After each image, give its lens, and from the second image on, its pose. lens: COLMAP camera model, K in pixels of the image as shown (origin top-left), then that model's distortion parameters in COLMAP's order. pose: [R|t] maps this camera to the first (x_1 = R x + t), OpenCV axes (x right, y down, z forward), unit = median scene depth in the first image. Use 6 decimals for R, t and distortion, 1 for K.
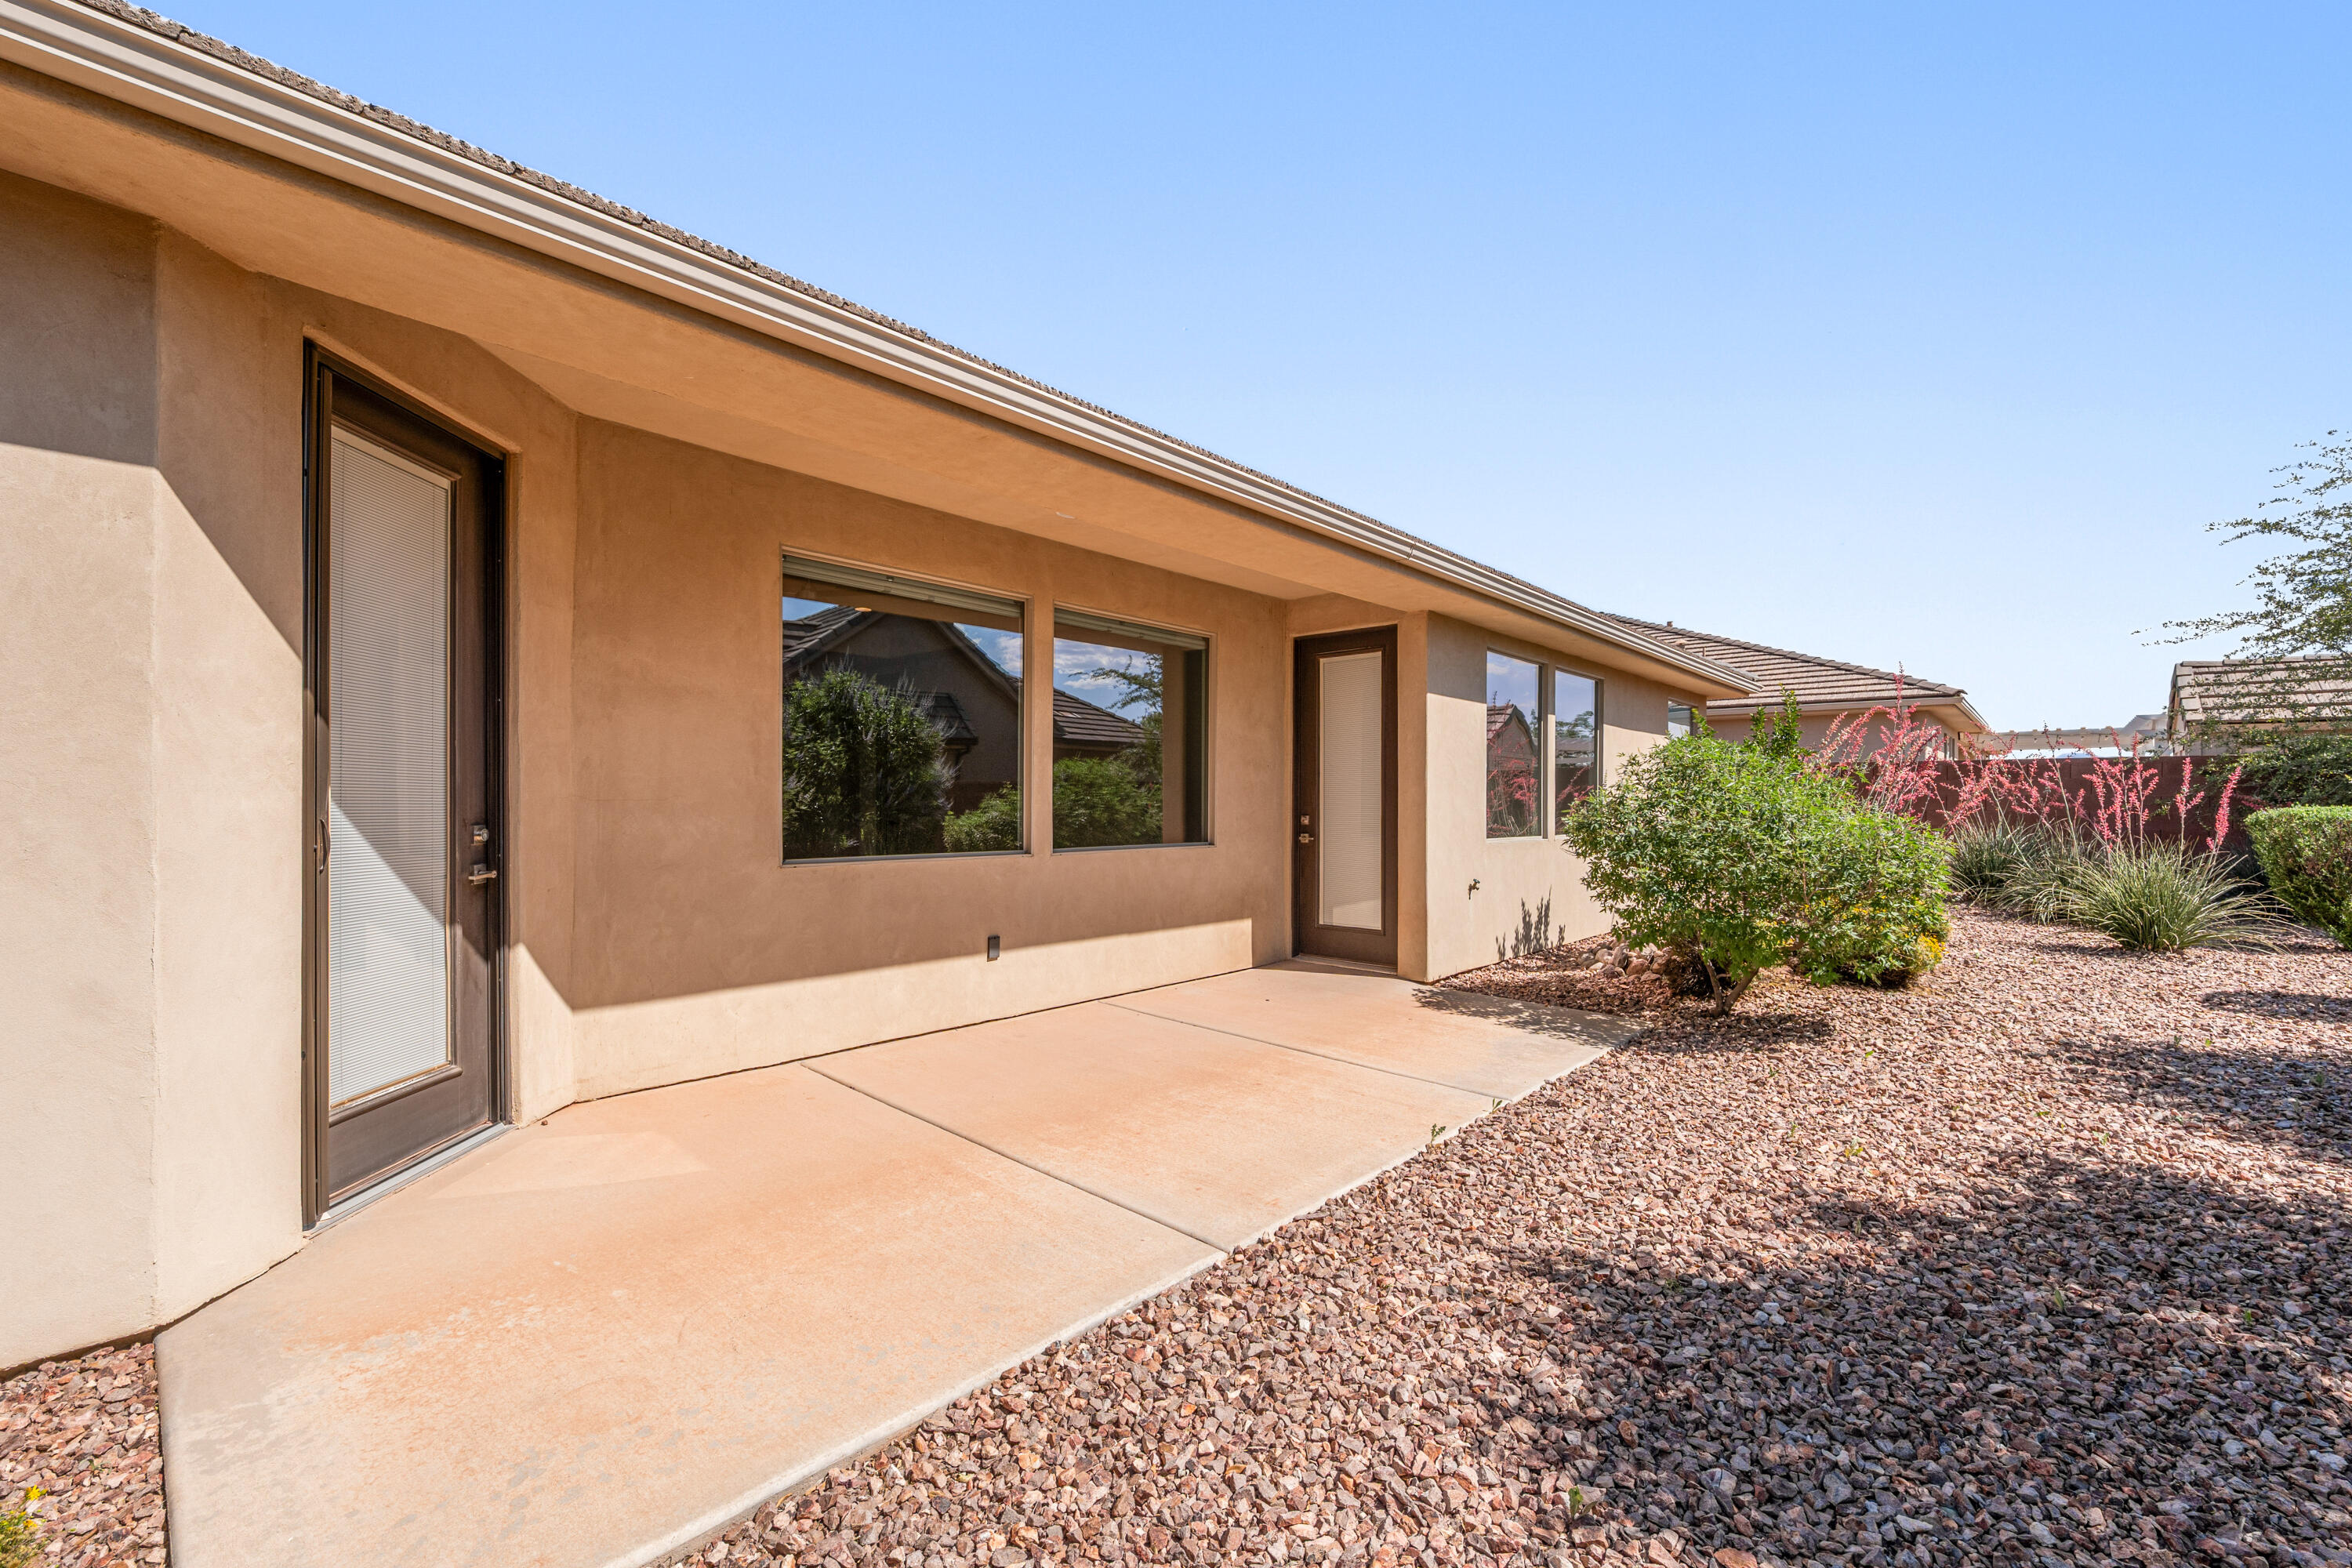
lens RADIAL K [[969.6, 0, 1185.1], [0, 969.6, 817.0], [0, 0, 1]] dist [-0.001474, -0.000177]
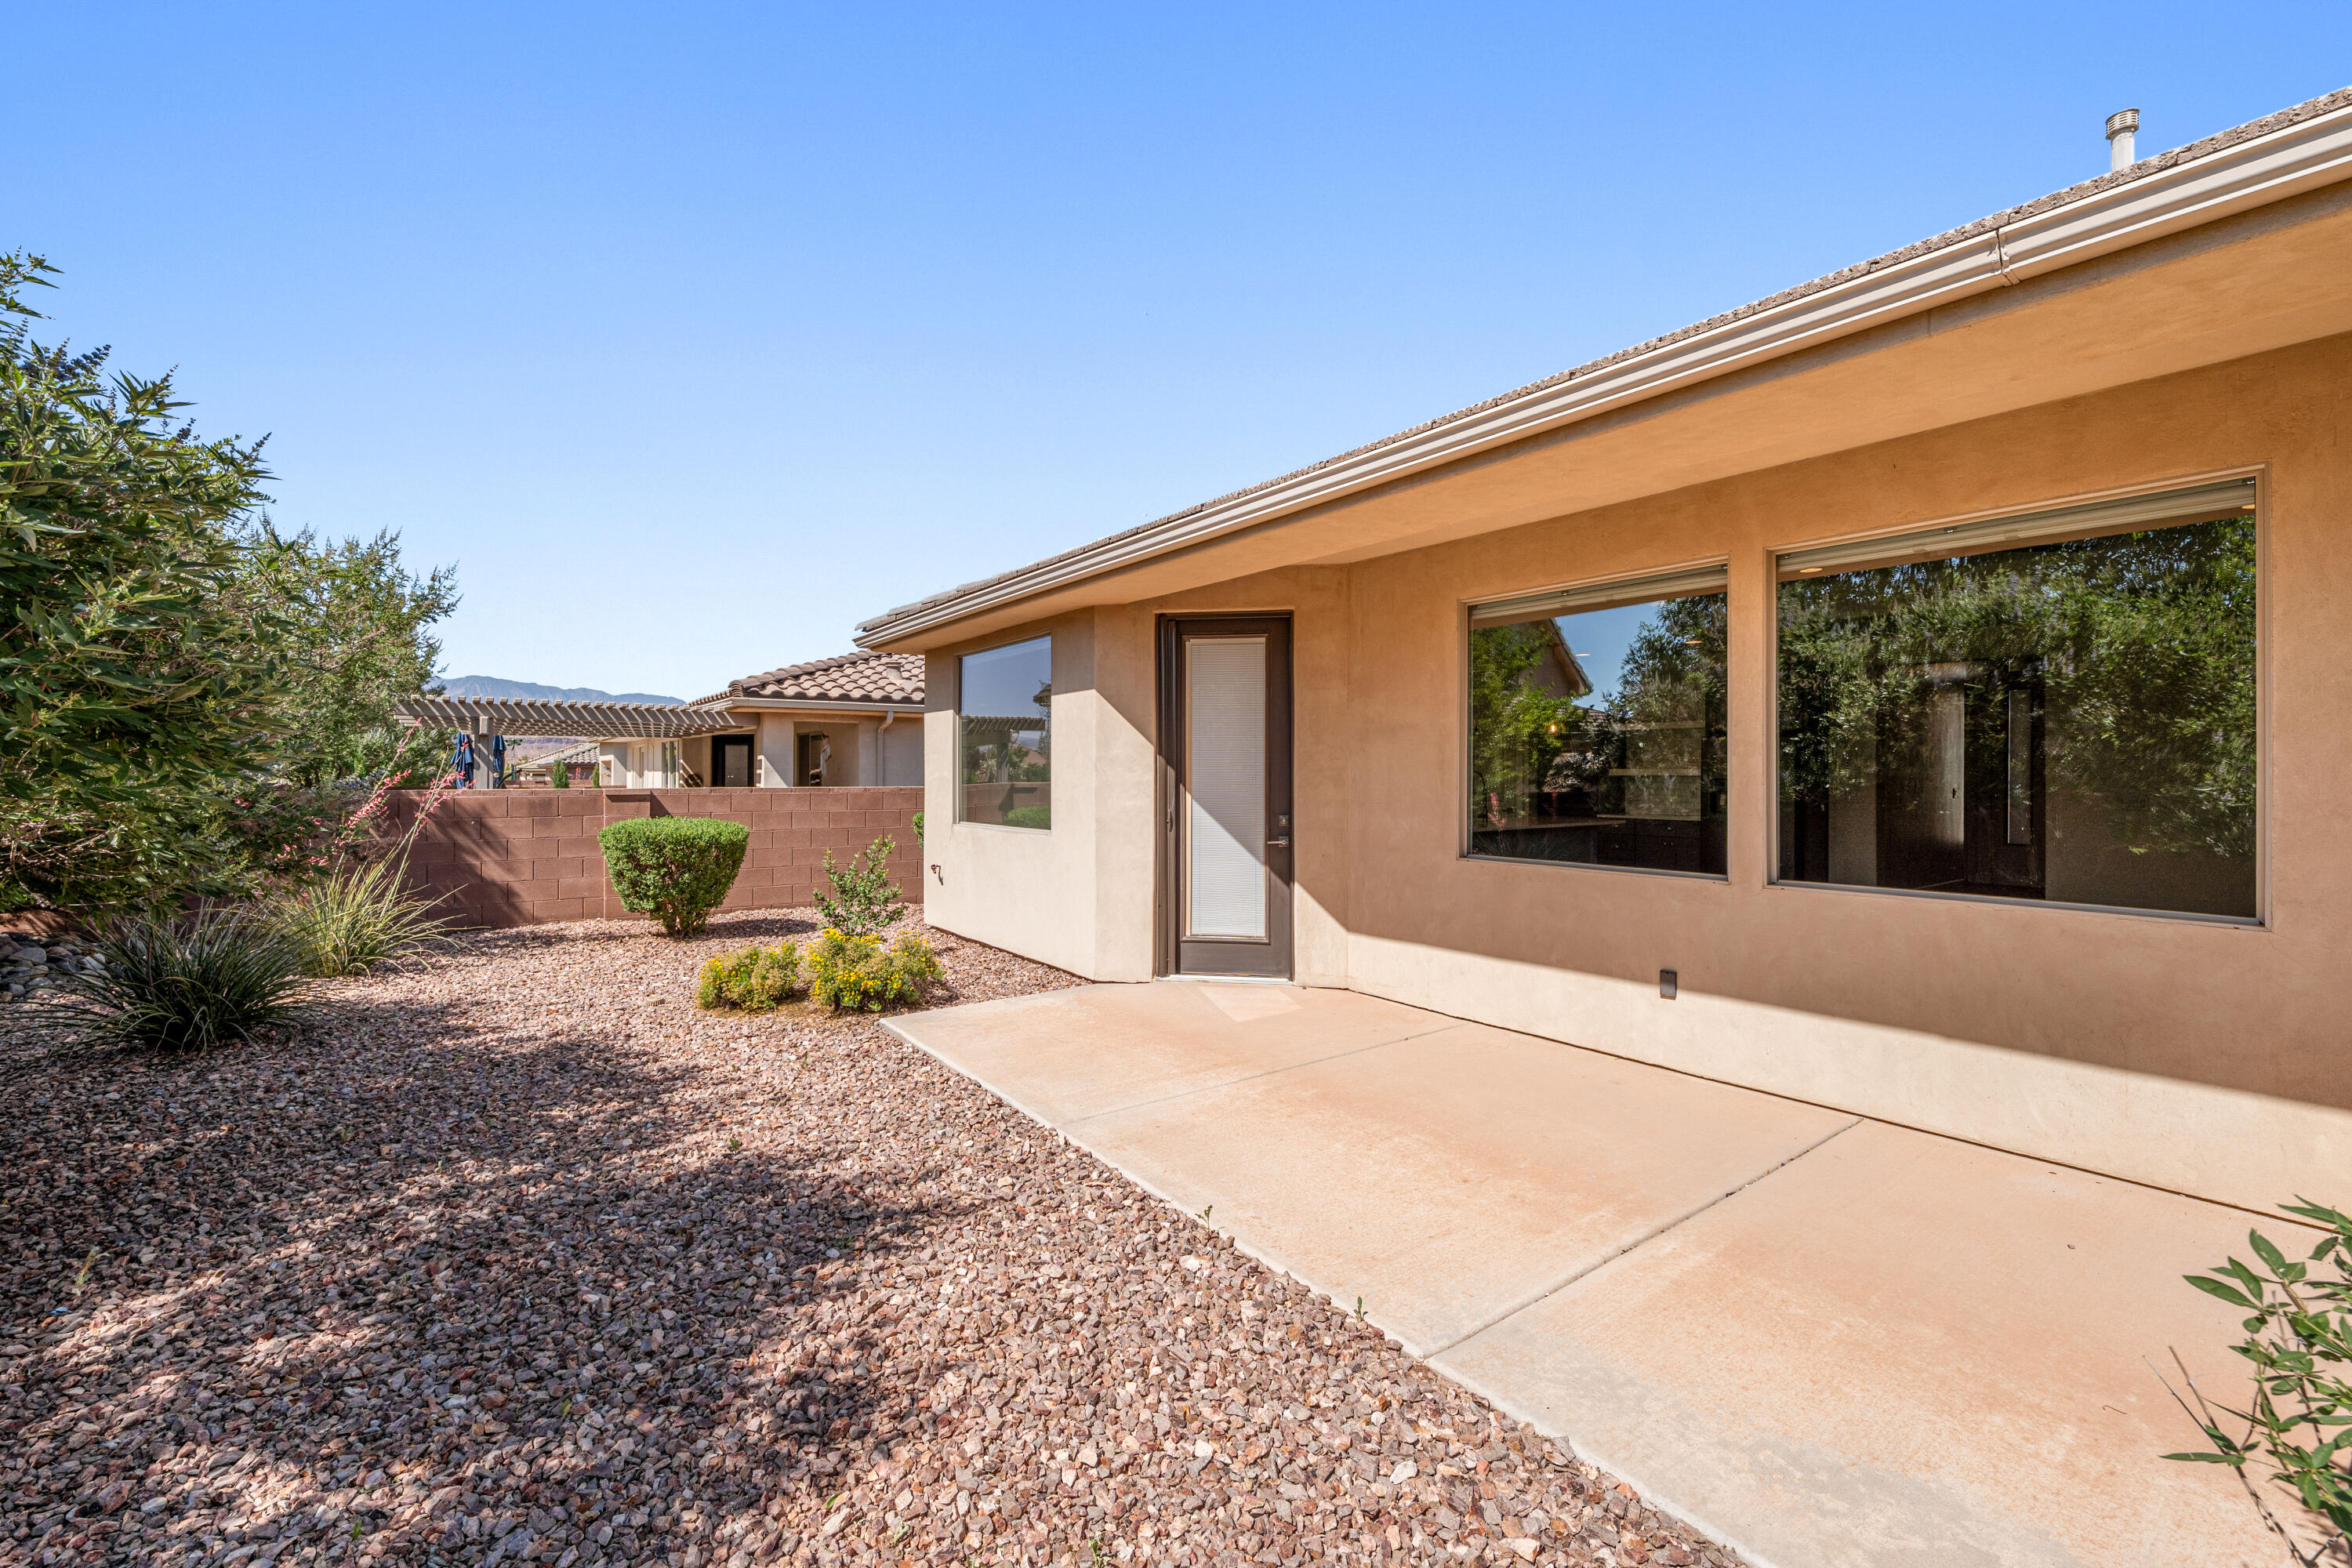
lens RADIAL K [[954.9, 0, 1179.1], [0, 954.9, 786.4], [0, 0, 1]] dist [-0.016554, 0.000089]
pose [[-0.192148, 0.008973, -0.981325, 1.100939], [-0.019384, 0.999728, 0.012937, -0.065339], [0.981174, 0.021508, -0.191922, 1.140220]]
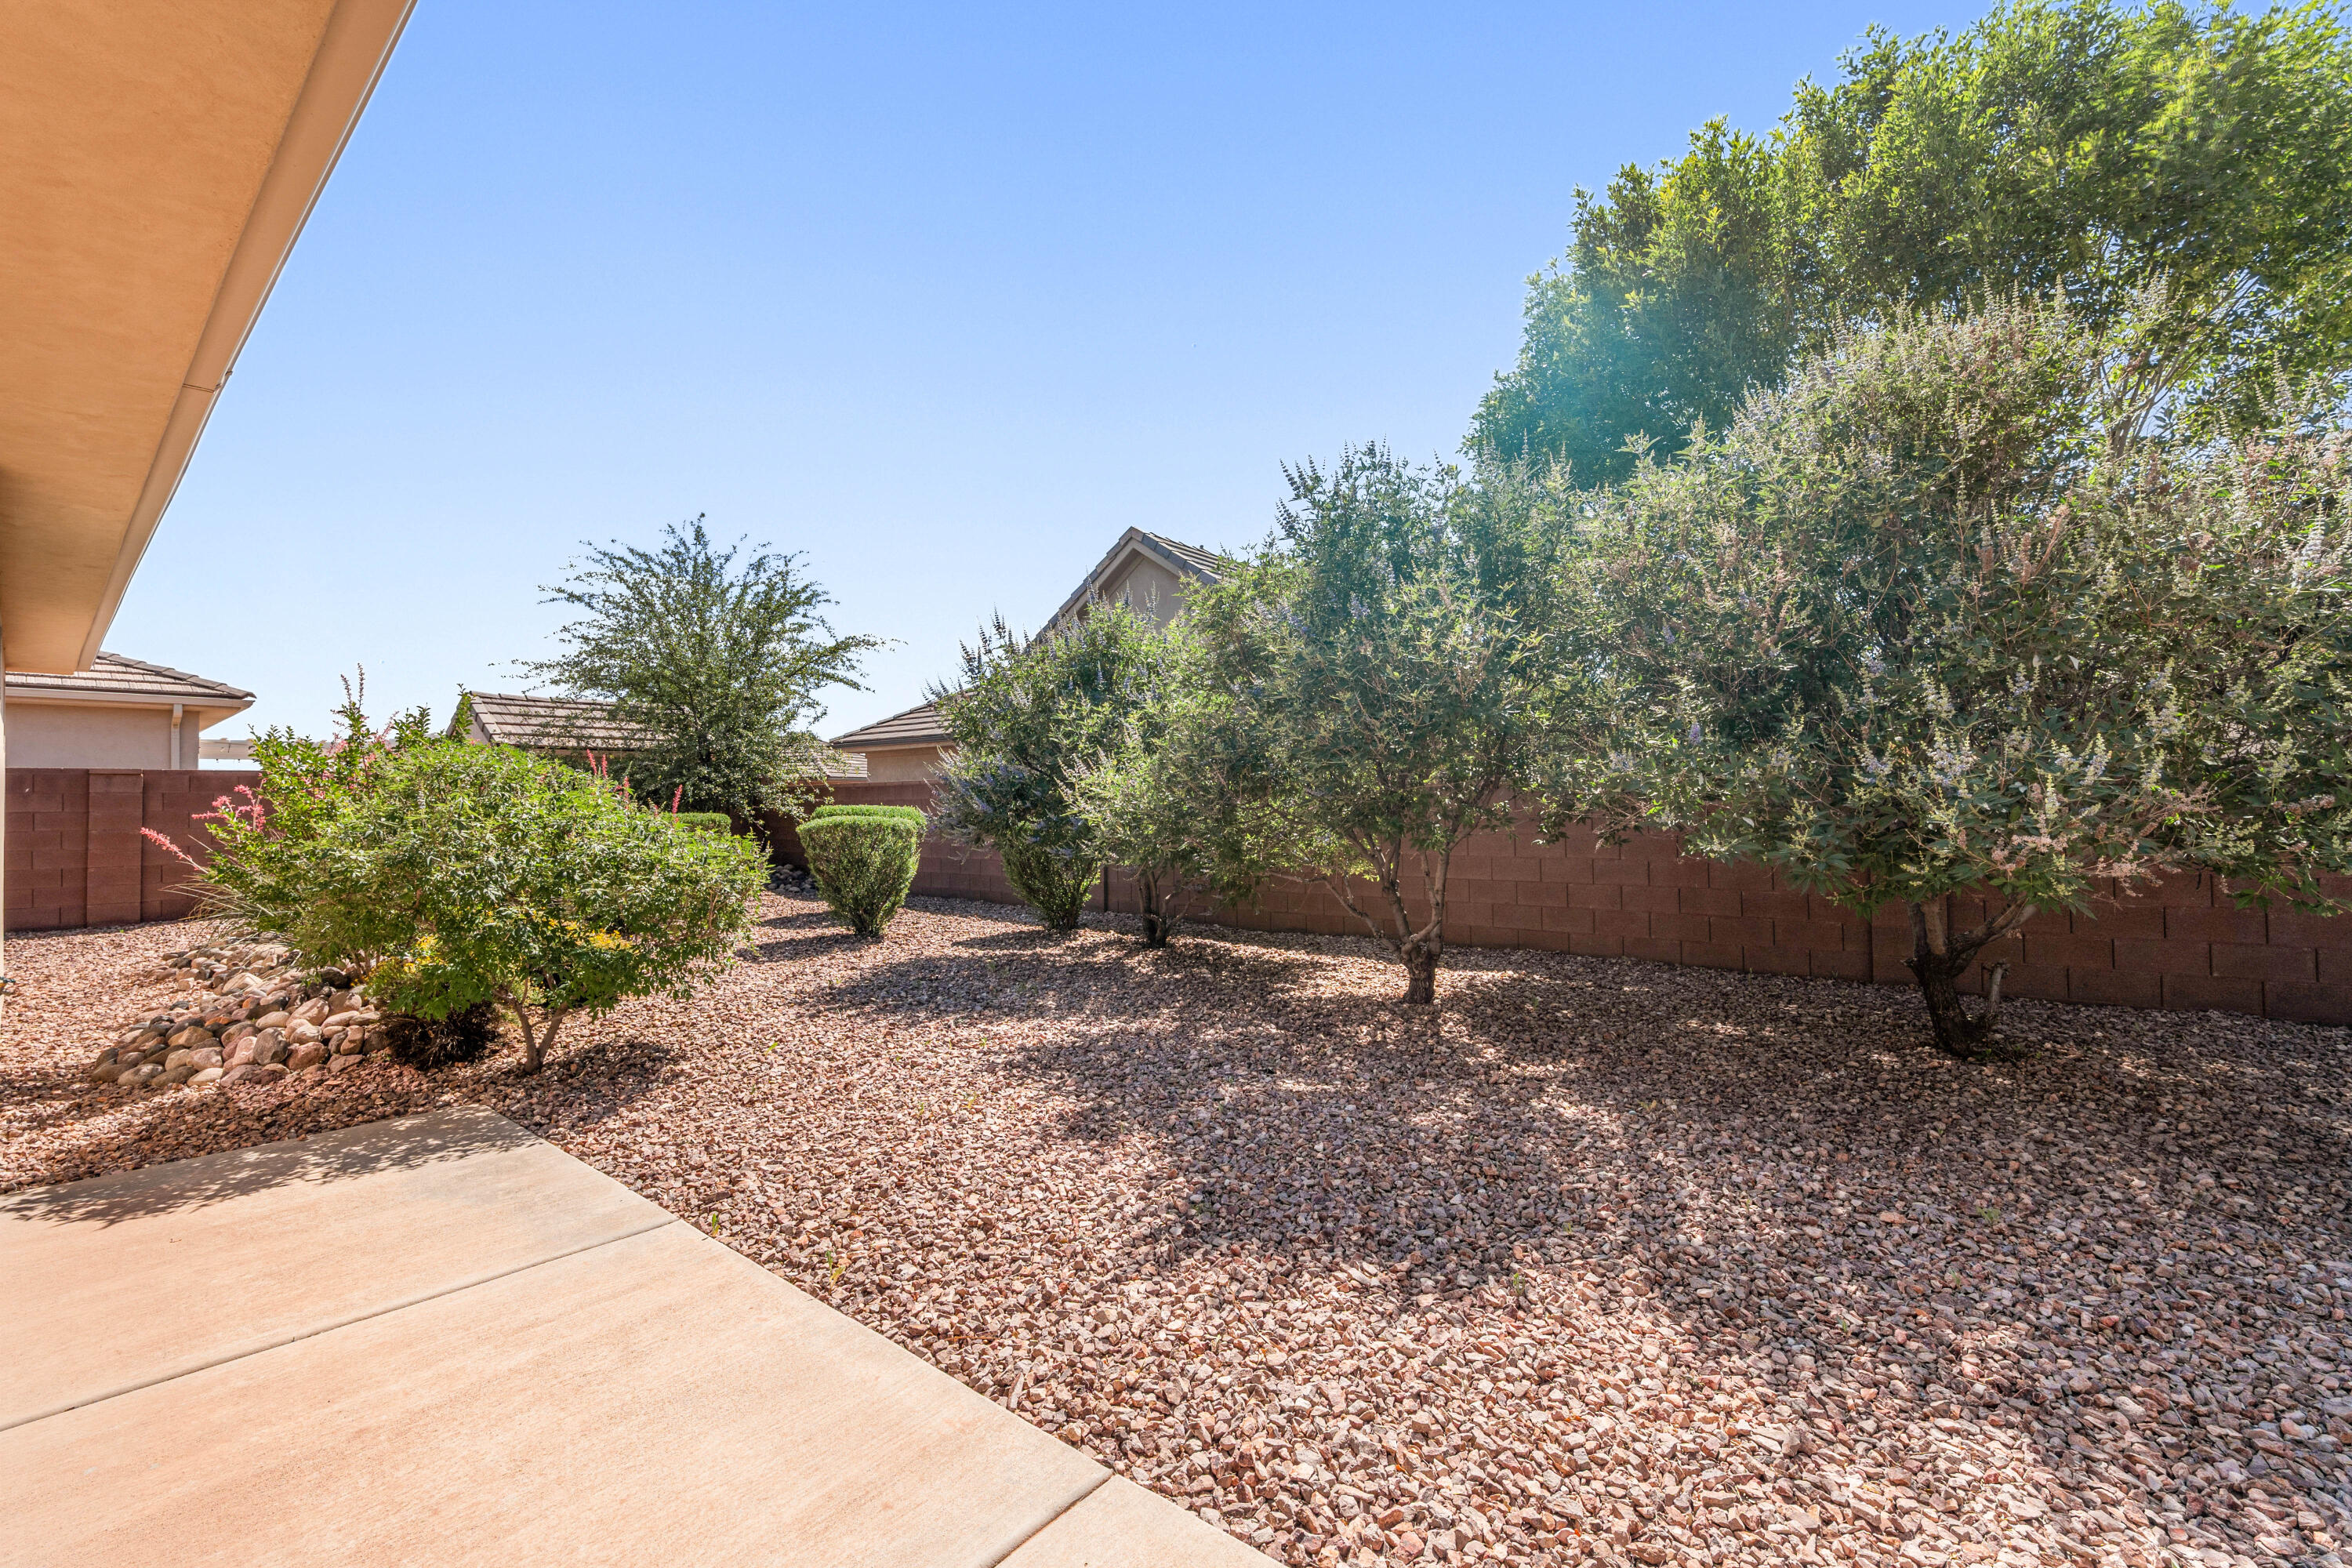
lens RADIAL K [[954.9, 0, 1179.1], [0, 954.9, 786.4], [0, 0, 1]] dist [-0.016554, 0.000089]
pose [[-0.045613, 0.010903, 0.998900, -0.505825], [0.032420, 0.999430, -0.009429, -0.030718], [-0.998433, 0.031954, -0.045940, 0.756844]]
